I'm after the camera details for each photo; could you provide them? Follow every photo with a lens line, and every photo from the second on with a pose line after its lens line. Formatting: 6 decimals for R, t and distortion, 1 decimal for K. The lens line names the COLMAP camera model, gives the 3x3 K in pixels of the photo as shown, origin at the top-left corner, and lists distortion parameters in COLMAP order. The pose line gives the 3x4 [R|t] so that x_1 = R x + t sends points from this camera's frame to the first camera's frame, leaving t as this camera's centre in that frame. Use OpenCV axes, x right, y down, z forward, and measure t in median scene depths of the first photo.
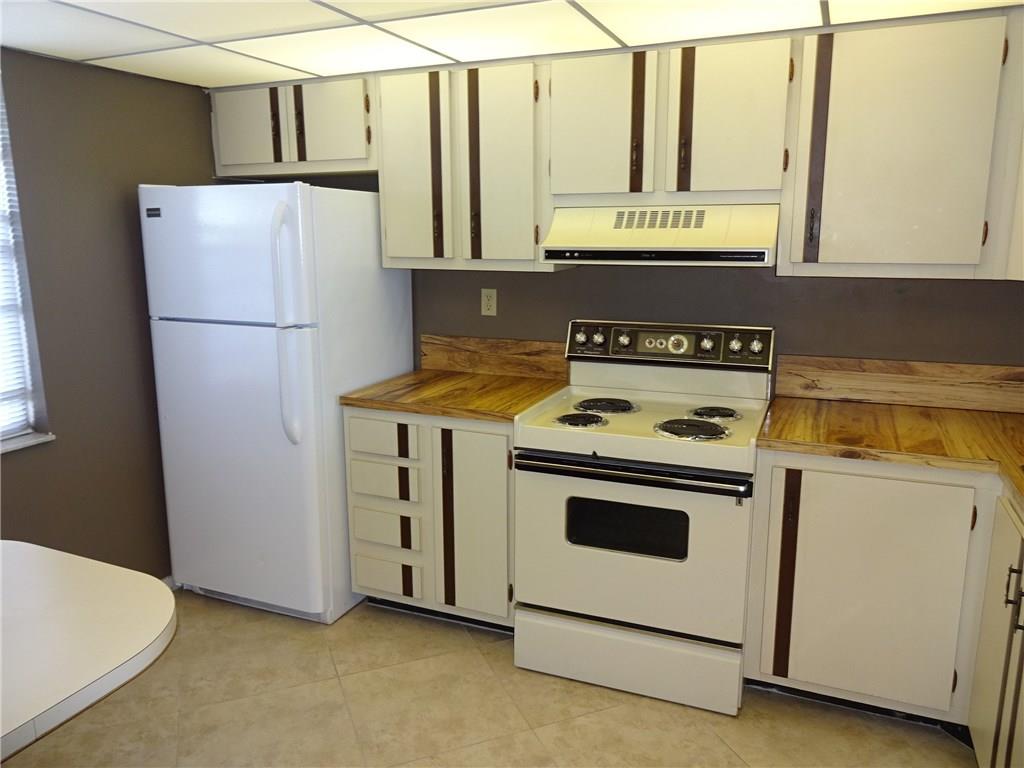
lens RADIAL K [[756.2, 0, 512.1], [0, 756.2, 380.1], [0, 0, 1]] dist [-0.005087, -0.002225]
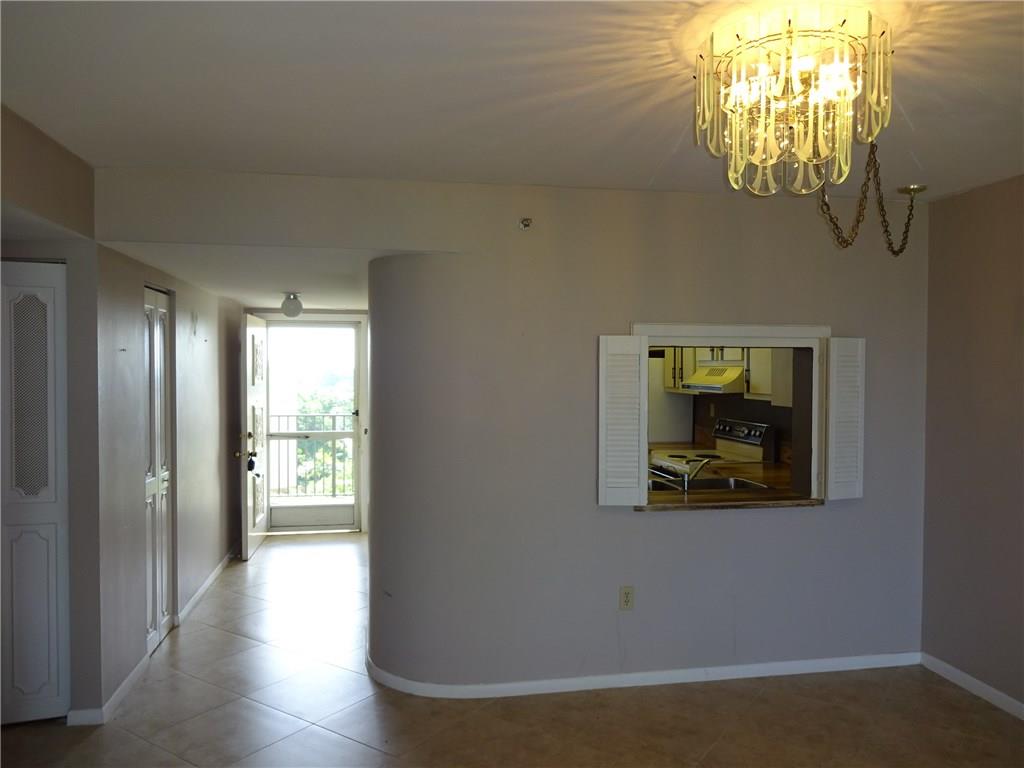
lens RADIAL K [[756.2, 0, 512.1], [0, 756.2, 380.1], [0, 0, 1]] dist [-0.005087, -0.002225]
pose [[0.549473, 0.020842, -0.835251, 1.495337], [-0.172320, 0.981023, -0.088881, 0.098804], [0.817548, 0.192768, 0.542638, -0.611126]]
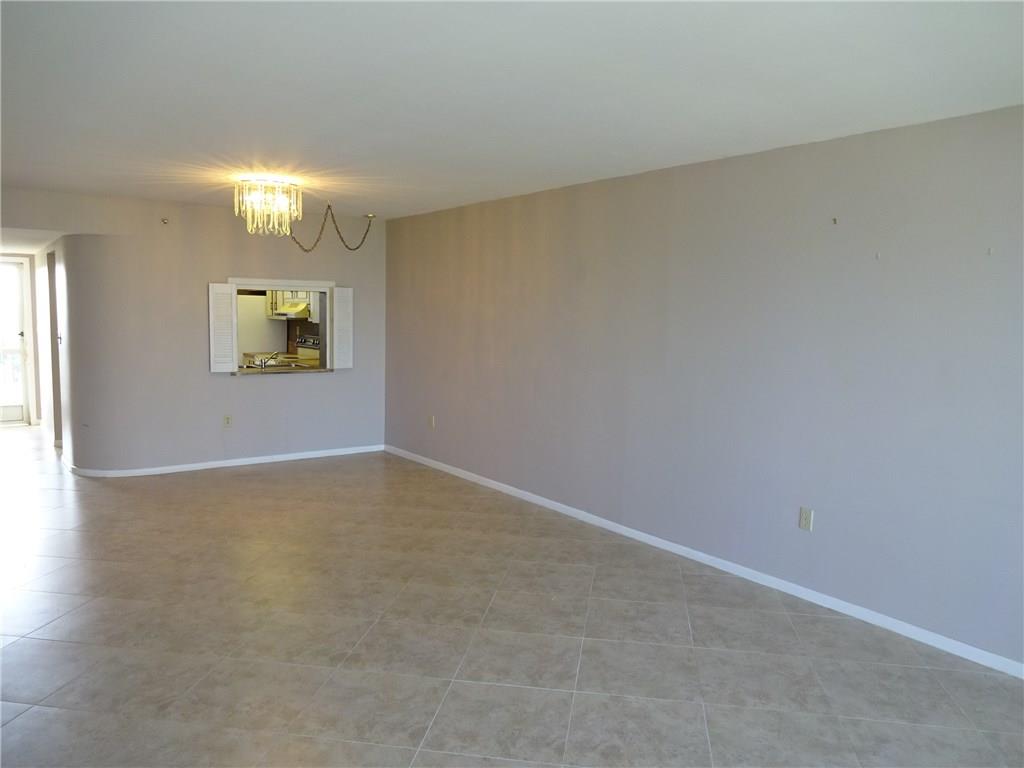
lens RADIAL K [[756.2, 0, 512.1], [0, 756.2, 380.1], [0, 0, 1]] dist [-0.005087, -0.002225]
pose [[0.859372, 0.067256, -0.506909, 2.561726], [-0.123315, 0.989313, -0.077797, 0.257489], [0.496260, 0.129366, 0.858481, -1.348424]]
